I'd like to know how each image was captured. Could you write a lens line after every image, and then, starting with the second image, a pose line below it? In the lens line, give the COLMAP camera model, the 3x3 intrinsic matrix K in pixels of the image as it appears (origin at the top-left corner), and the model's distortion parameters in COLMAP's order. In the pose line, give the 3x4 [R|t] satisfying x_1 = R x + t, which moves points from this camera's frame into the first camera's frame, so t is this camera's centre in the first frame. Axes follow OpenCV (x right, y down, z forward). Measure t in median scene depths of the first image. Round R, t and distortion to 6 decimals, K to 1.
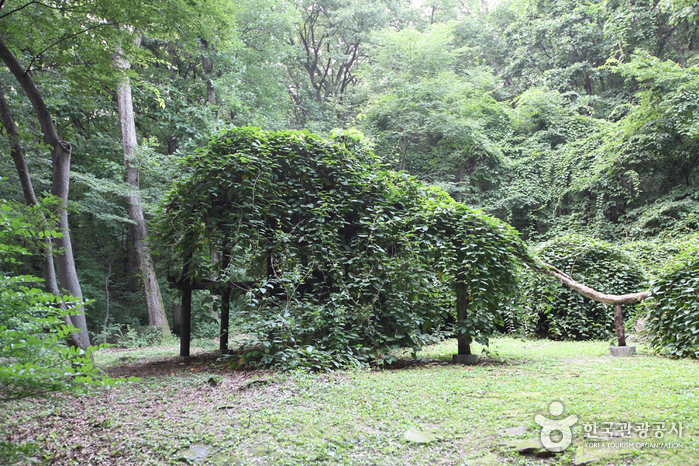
lens RADIAL K [[657.7, 0, 349.5], [0, 657.7, 233.0], [0, 0, 1]] dist [-0.005665, 0.165871]
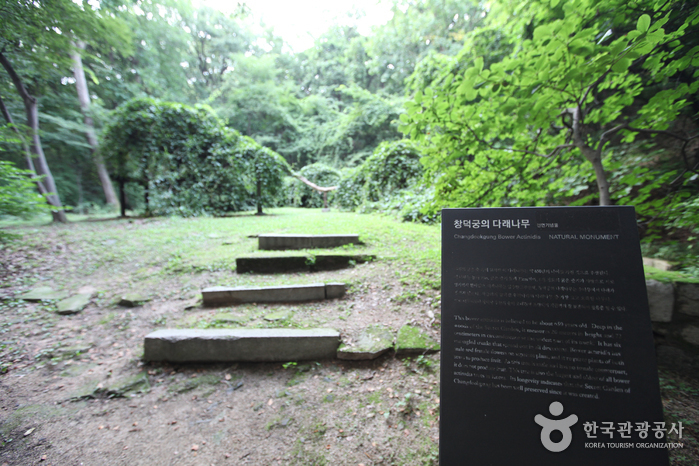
lens RADIAL K [[314.7, 0, 349.5], [0, 314.7, 233.0], [0, 0, 1]] dist [-0.054492, 0.021489]
pose [[0.939540, -0.022785, 0.341679, 0.069669], [-0.050220, 0.977827, 0.203302, 0.011727], [-0.338735, -0.208169, 0.917564, -0.101681]]
